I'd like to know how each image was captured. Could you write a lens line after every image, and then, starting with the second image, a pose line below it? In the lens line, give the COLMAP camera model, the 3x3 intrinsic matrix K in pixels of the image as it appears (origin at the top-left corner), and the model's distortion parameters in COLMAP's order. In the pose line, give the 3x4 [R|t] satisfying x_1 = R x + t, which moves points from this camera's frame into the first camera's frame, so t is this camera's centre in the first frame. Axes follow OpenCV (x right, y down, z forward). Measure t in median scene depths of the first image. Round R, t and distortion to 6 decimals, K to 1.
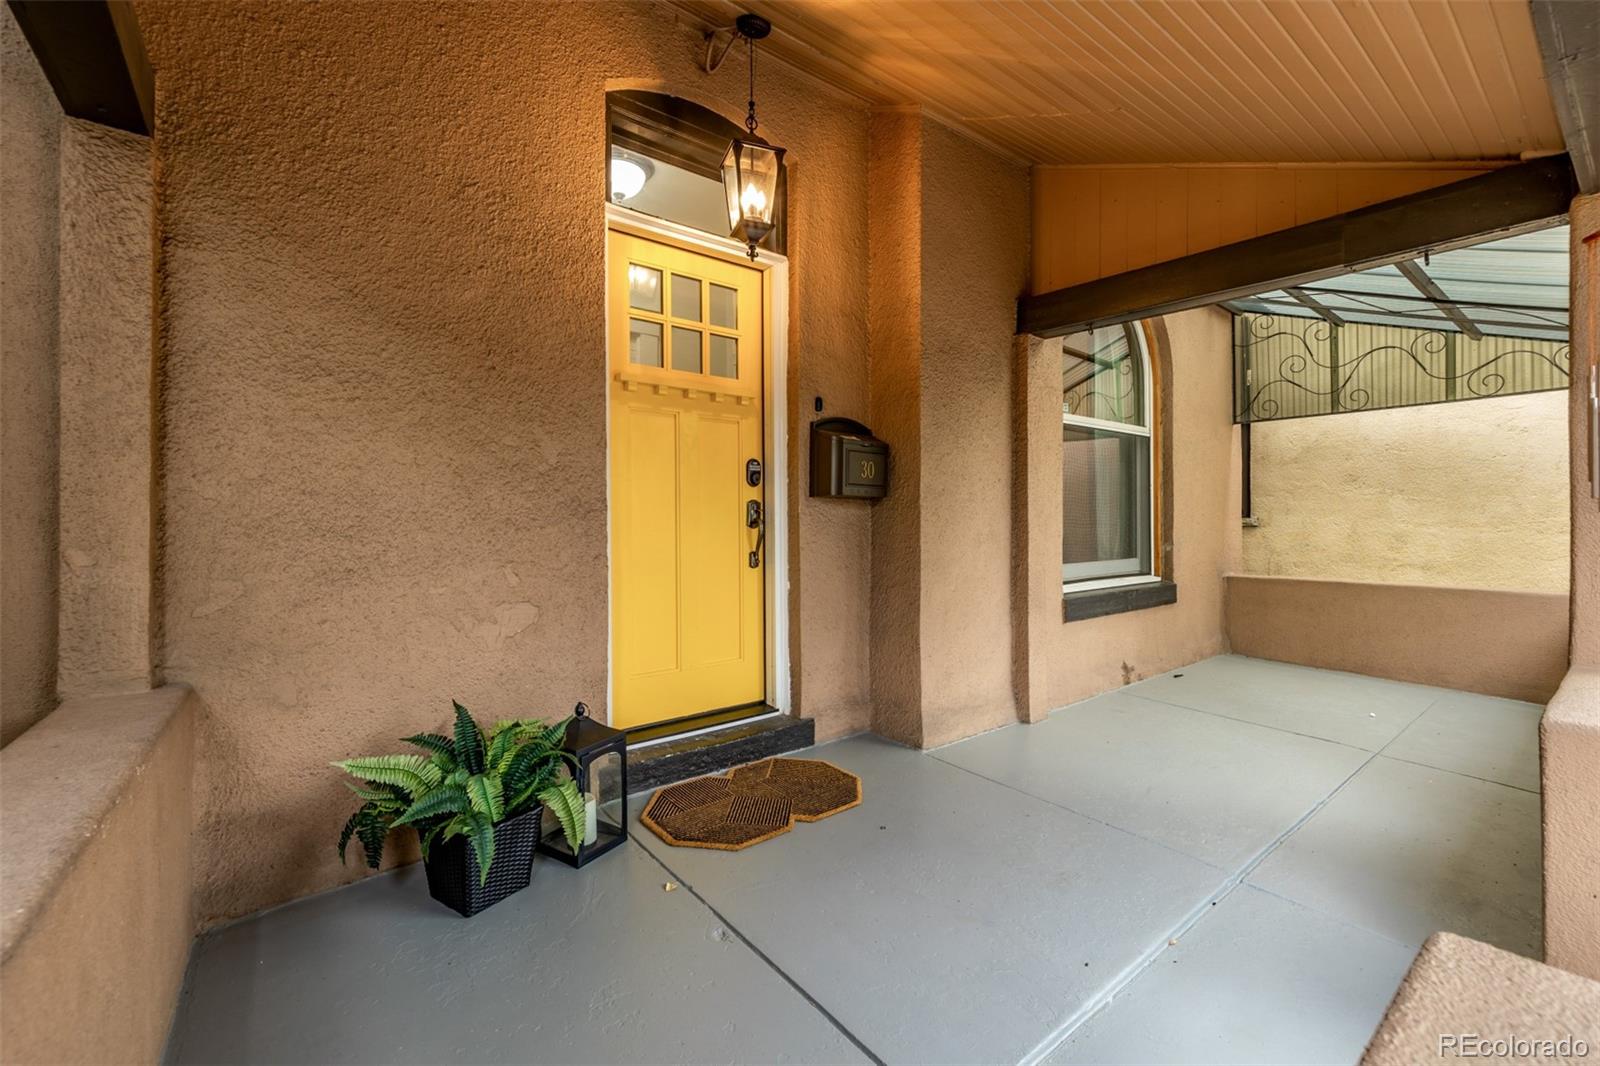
lens RADIAL K [[680.8, 0, 795.5], [0, 680.8, 527.1], [0, 0, 1]] dist [0.003775, -0.001143]
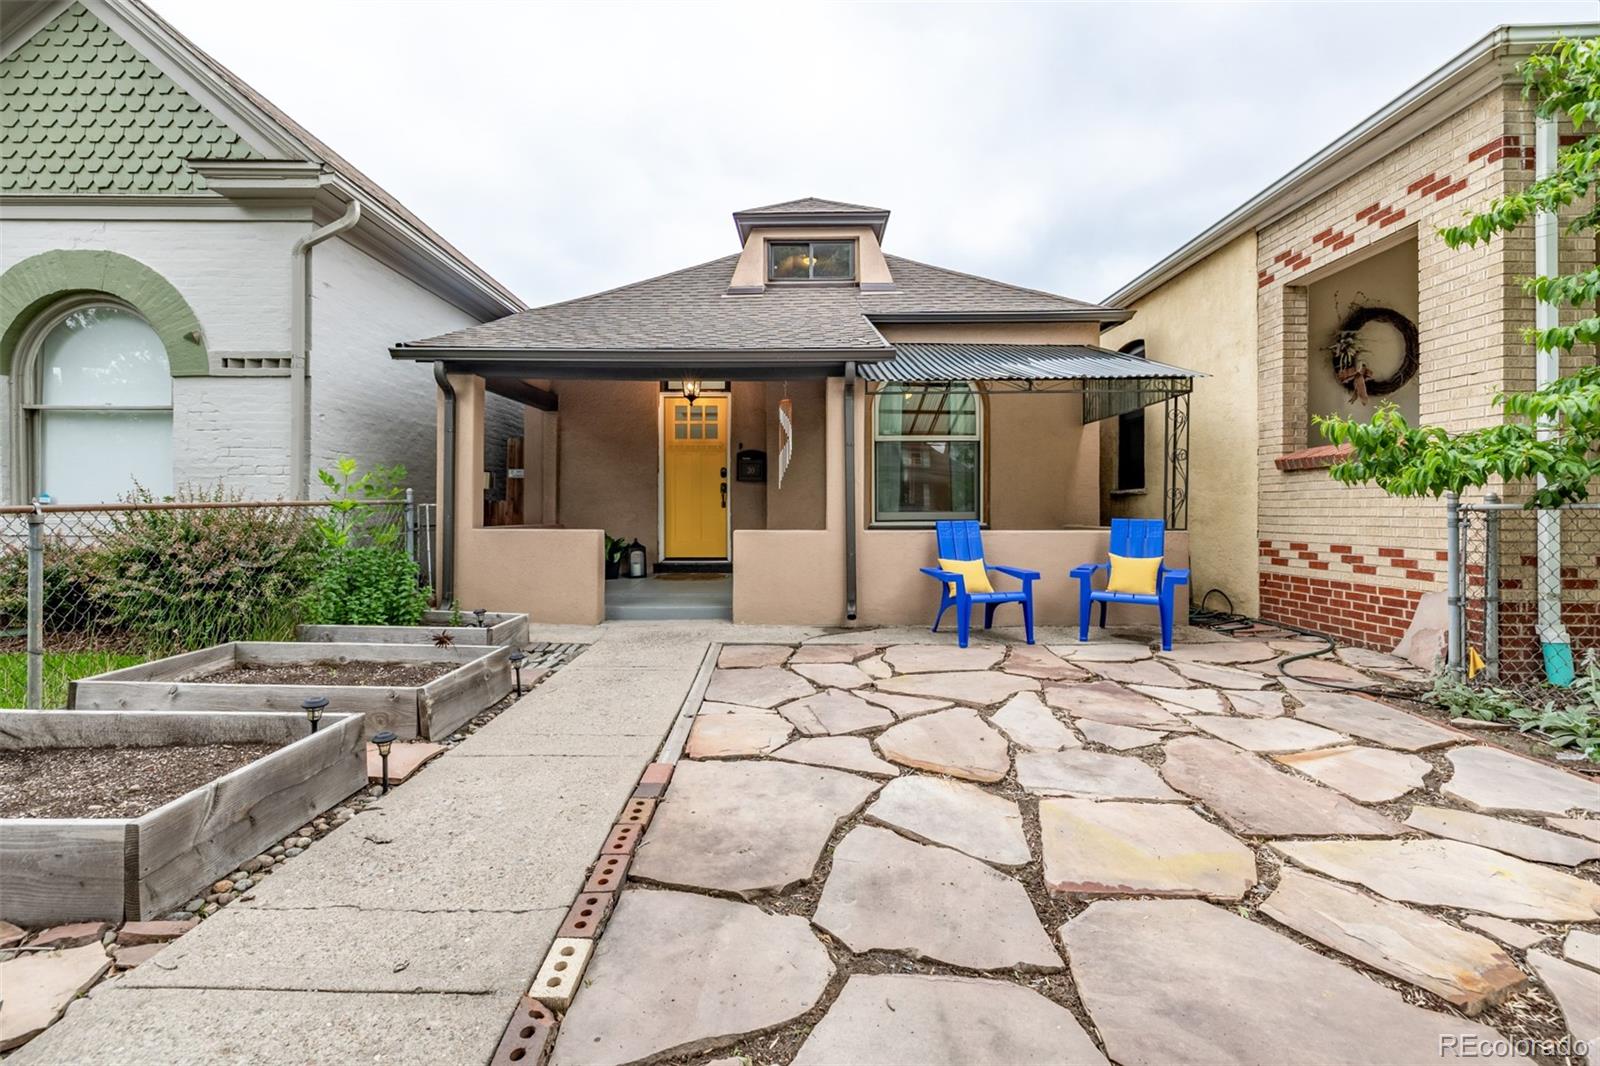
lens RADIAL K [[680.8, 0, 783.3], [0, 680.8, 511.6], [0, 0, 1]] dist [0.003775, -0.001143]
pose [[0.781486, 0.002068, -0.623919, 1.831968], [-0.008438, 0.999938, -0.007255, 0.093594], [0.623865, 0.010934, 0.781456, -0.973062]]
